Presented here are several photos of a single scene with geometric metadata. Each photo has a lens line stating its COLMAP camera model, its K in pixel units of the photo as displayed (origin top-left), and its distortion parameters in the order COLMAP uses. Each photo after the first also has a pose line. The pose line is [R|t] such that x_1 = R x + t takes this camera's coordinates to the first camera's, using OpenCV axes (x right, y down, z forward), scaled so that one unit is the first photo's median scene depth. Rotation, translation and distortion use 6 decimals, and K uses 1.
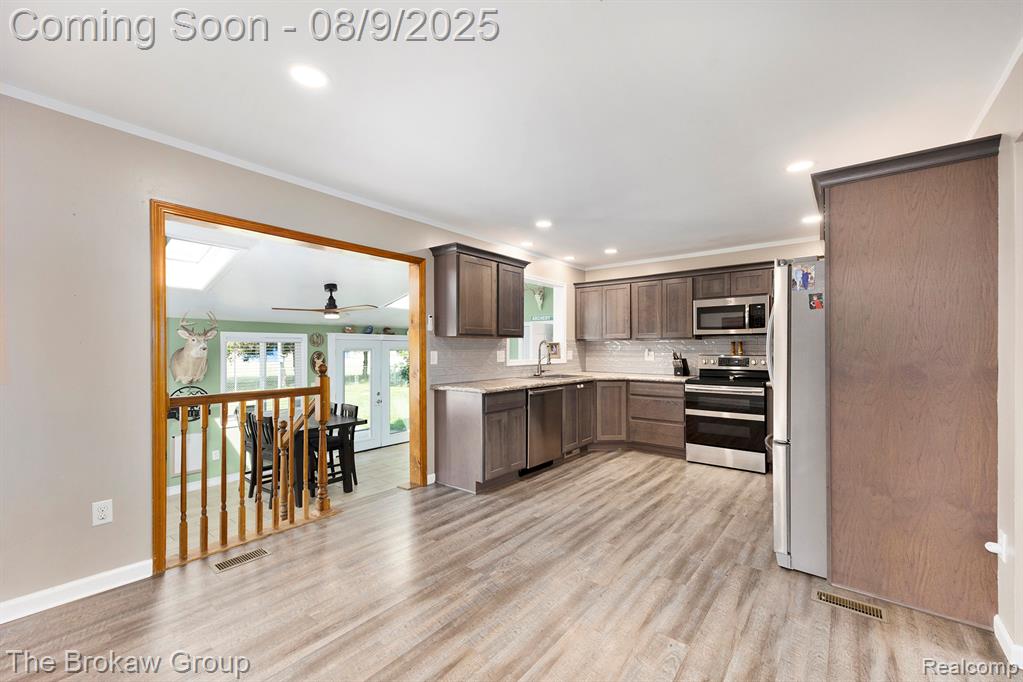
lens RADIAL K [[416.5, 0, 512.9], [0, 416.5, 345.3], [0, 0, 1]] dist [0.013969, -0.001265]
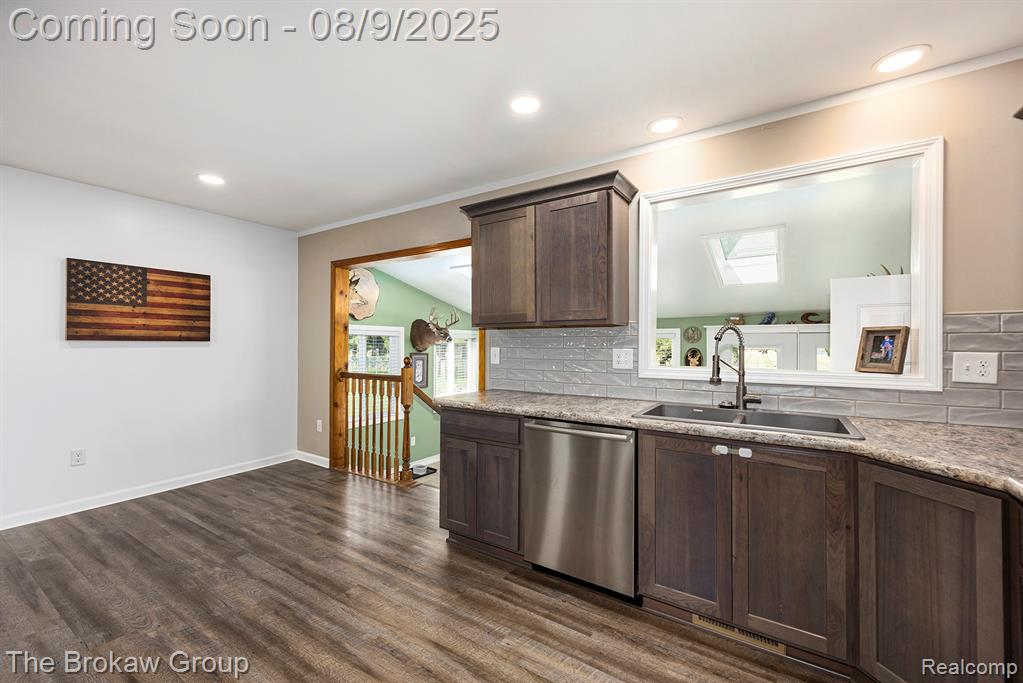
lens RADIAL K [[416.5, 0, 510.0], [0, 416.5, 343.7], [0, 0, 1]] dist [0.013969, -0.001265]
pose [[0.094133, -0.001827, -0.995558, 0.507127], [0.005062, 0.999986, -0.001356, 0.006874], [0.995547, -0.004912, 0.094141, 0.797873]]
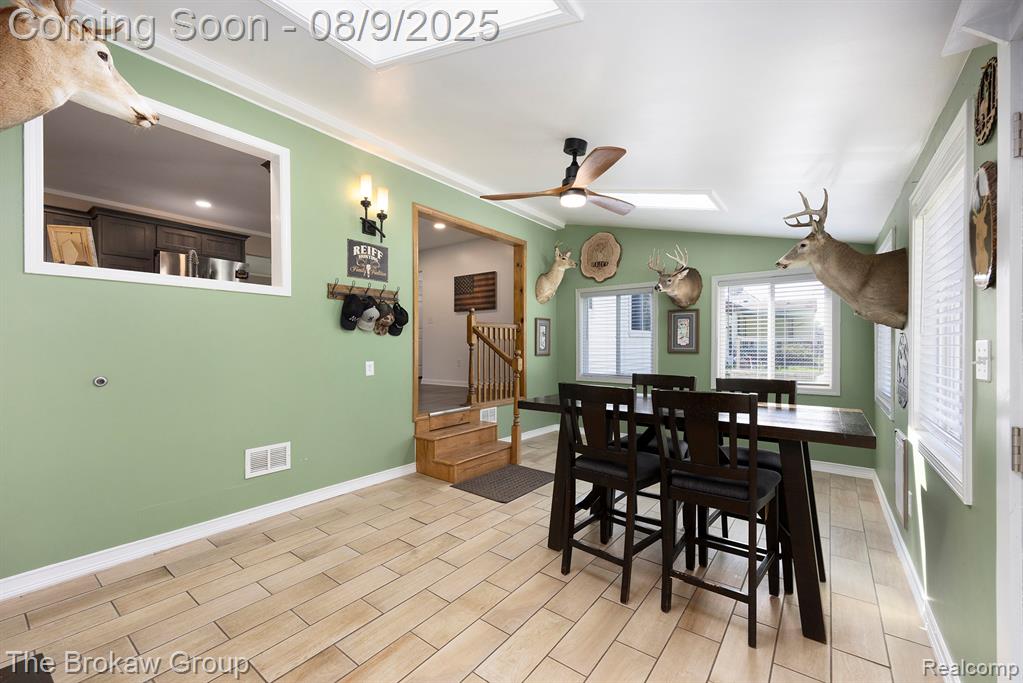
lens RADIAL K [[416.5, 0, 510.6], [0, 416.5, 344.9], [0, 0, 1]] dist [0.013969, -0.001265]
pose [[-0.999917, 0.001916, -0.012777, -0.387240], [0.002055, 0.999939, -0.010869, 0.133966], [0.012755, -0.010895, -0.999859, 1.694402]]
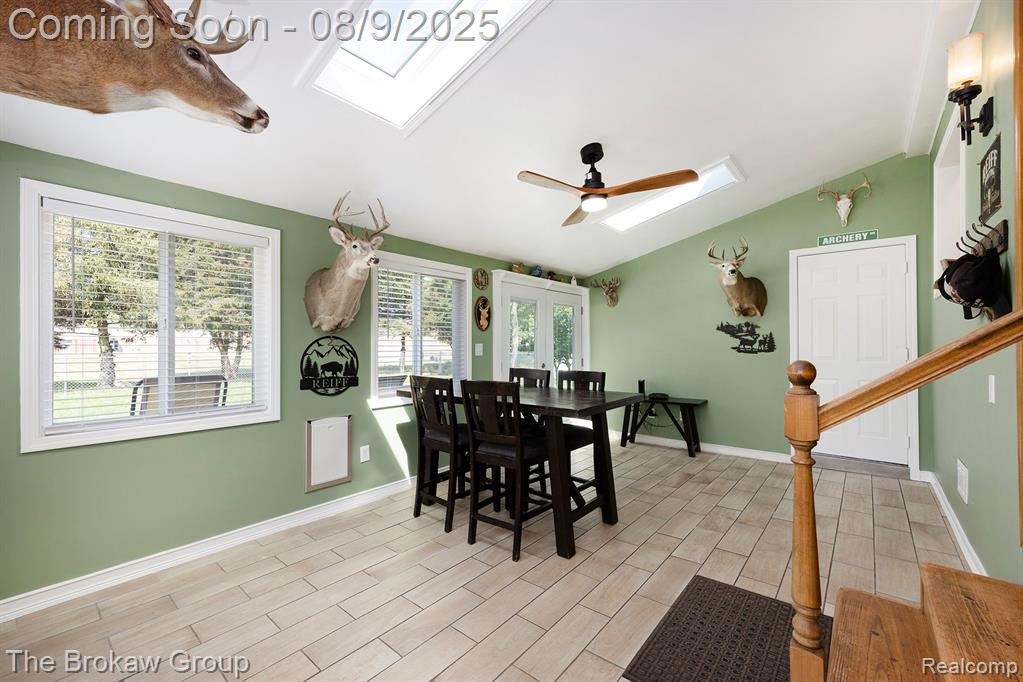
lens RADIAL K [[416.5, 0, 507.8], [0, 416.5, 342.6], [0, 0, 1]] dist [0.013969, -0.001265]
pose [[0.999112, -0.000974, -0.042118, -0.582728], [0.001401, 0.999948, 0.010099, 0.117784], [0.042106, -0.010149, 0.999062, 0.499896]]
